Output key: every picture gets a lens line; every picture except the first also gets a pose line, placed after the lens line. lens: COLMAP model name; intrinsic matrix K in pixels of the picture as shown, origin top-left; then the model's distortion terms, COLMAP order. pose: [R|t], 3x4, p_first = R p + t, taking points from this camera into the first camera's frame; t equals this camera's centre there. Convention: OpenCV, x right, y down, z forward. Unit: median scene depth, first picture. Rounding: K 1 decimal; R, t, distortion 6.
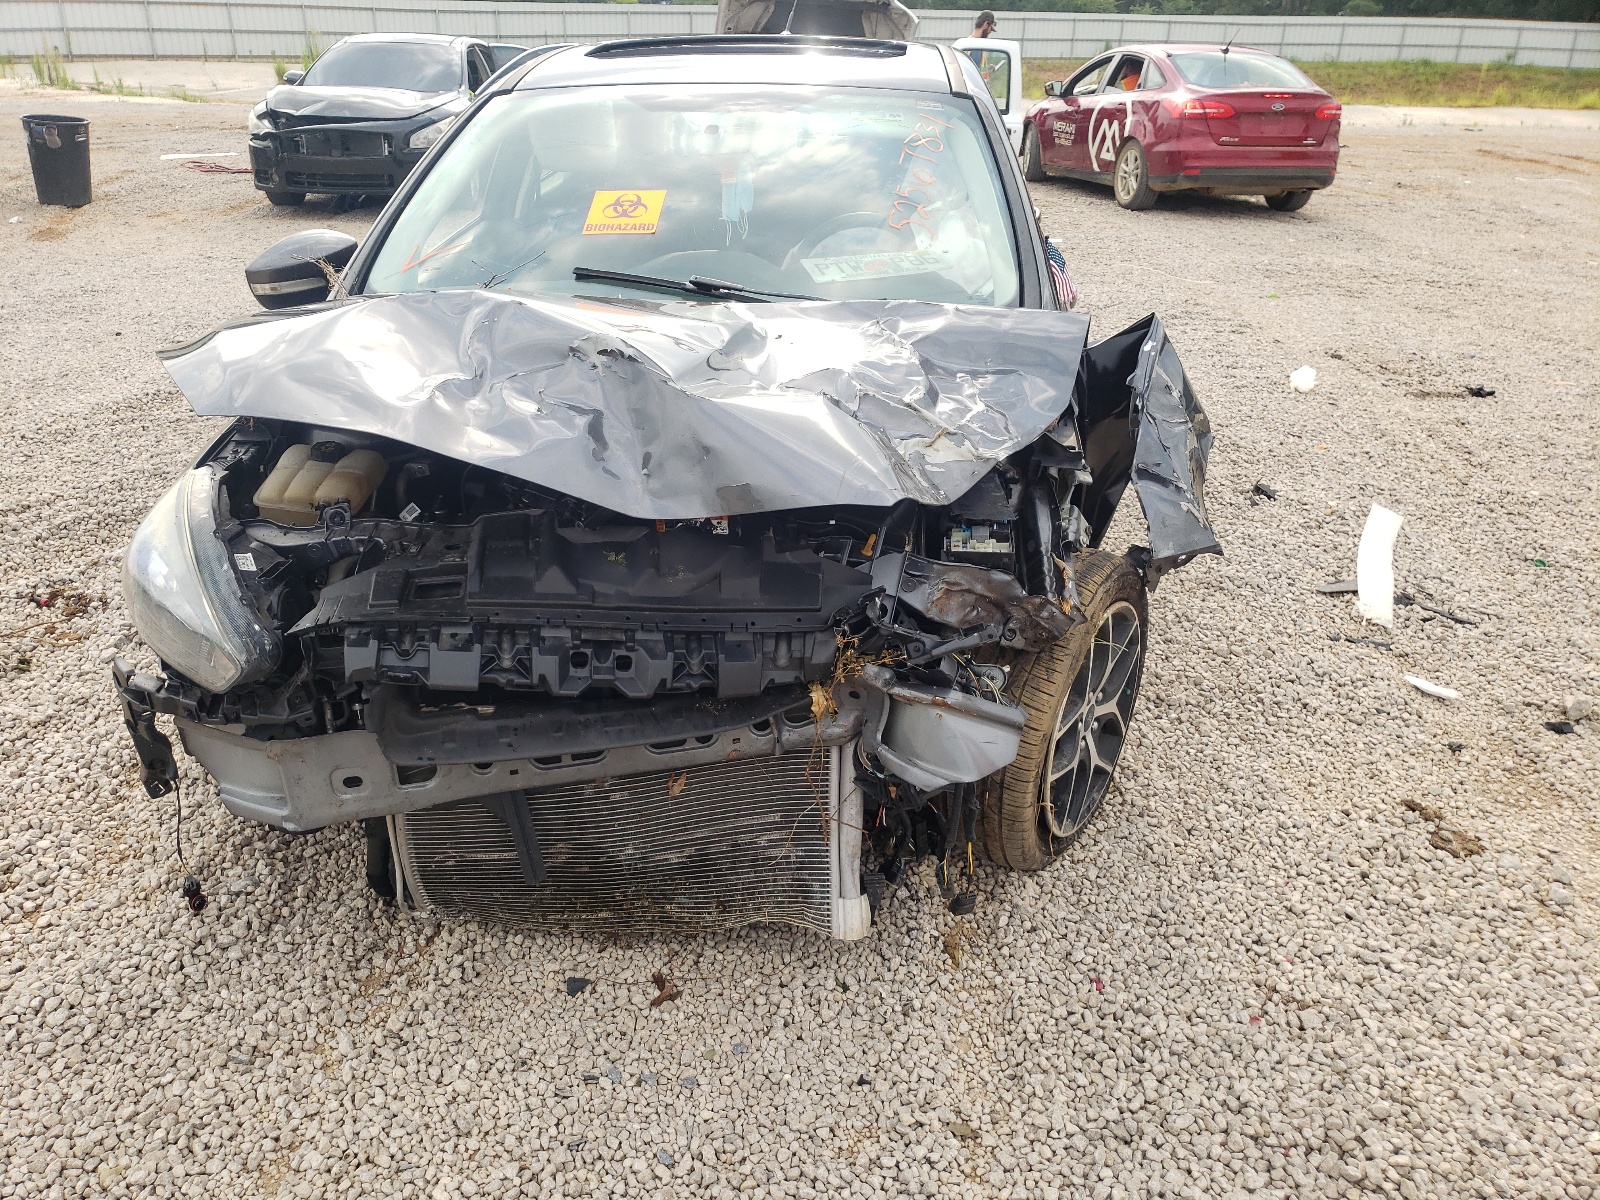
lens RADIAL K [[1216.3, 0, 800.0], [0, 1216.3, 600.0], [0, 0, 1]] dist [0.086288, -0.079976]
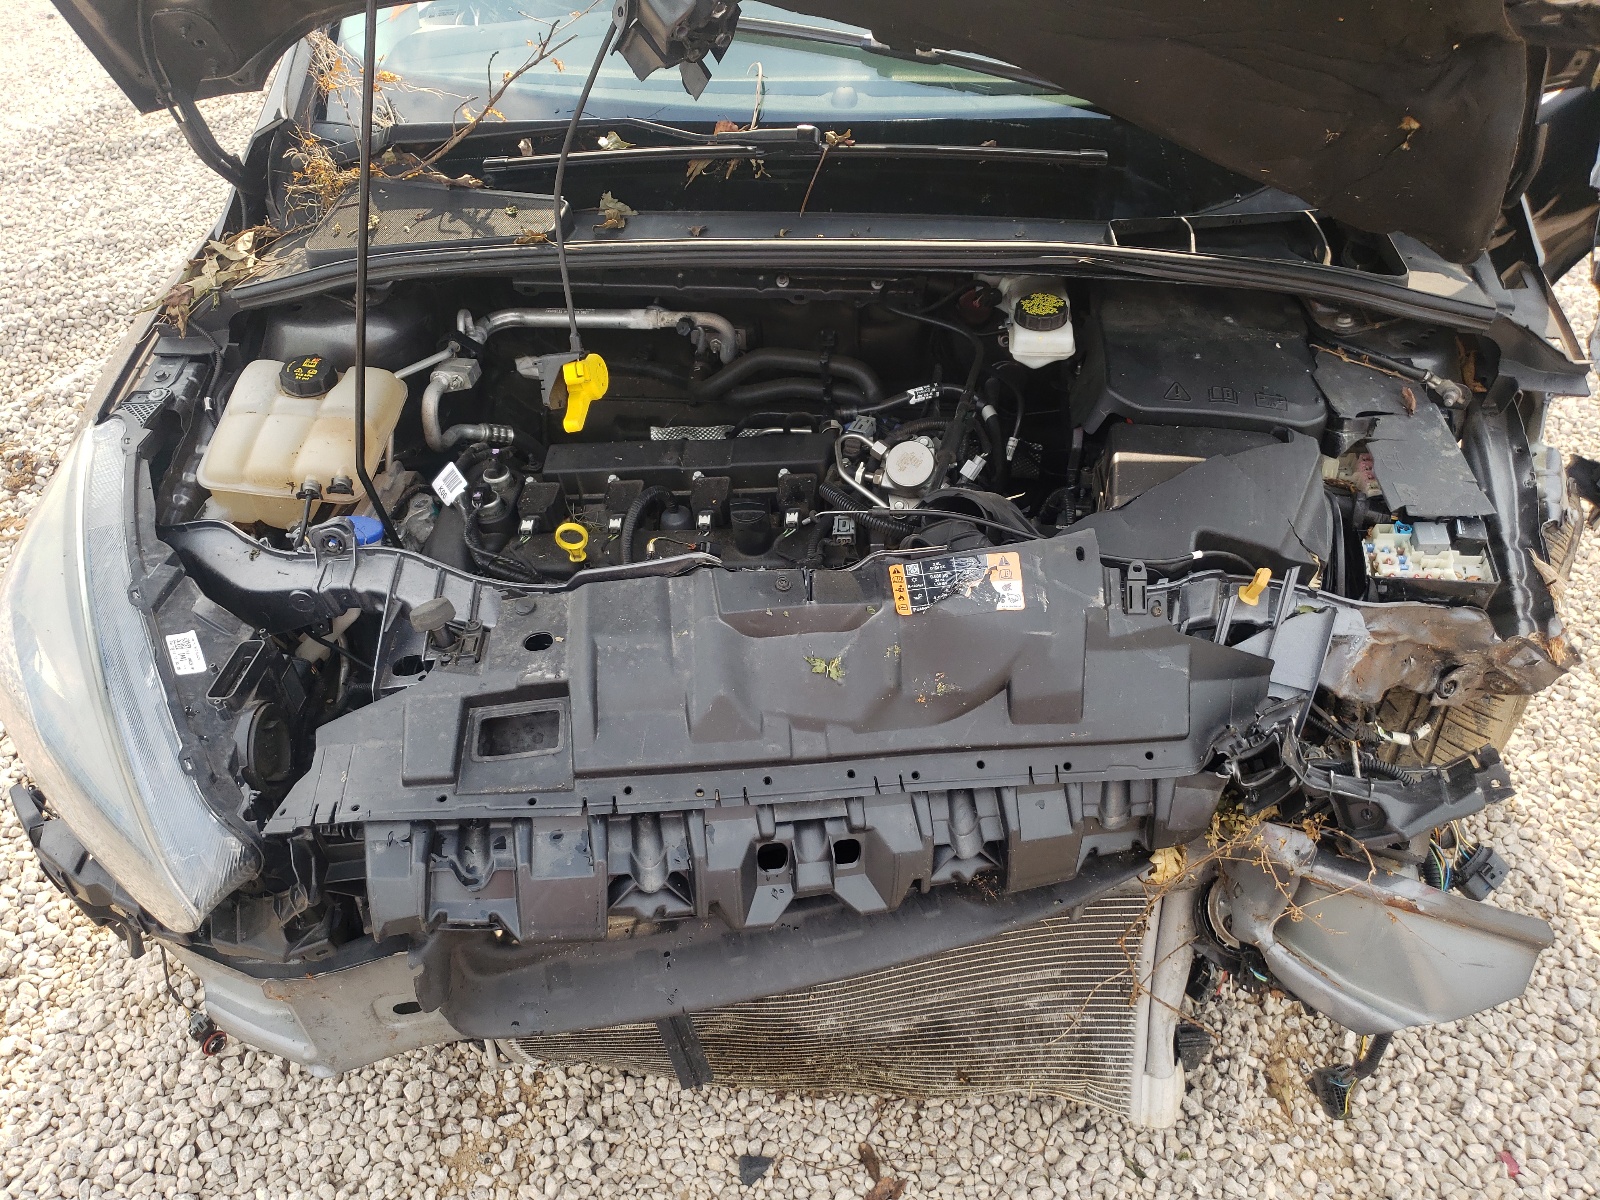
lens RADIAL K [[1216.3, 0, 800.0], [0, 1216.3, 600.0], [0, 0, 1]] dist [0.086288, -0.079976]
pose [[0.999217, -0.009099, -0.038506, -0.123267], [0.019590, 0.959313, 0.281663, -0.191730], [0.034377, -0.282197, 0.958740, 0.412301]]
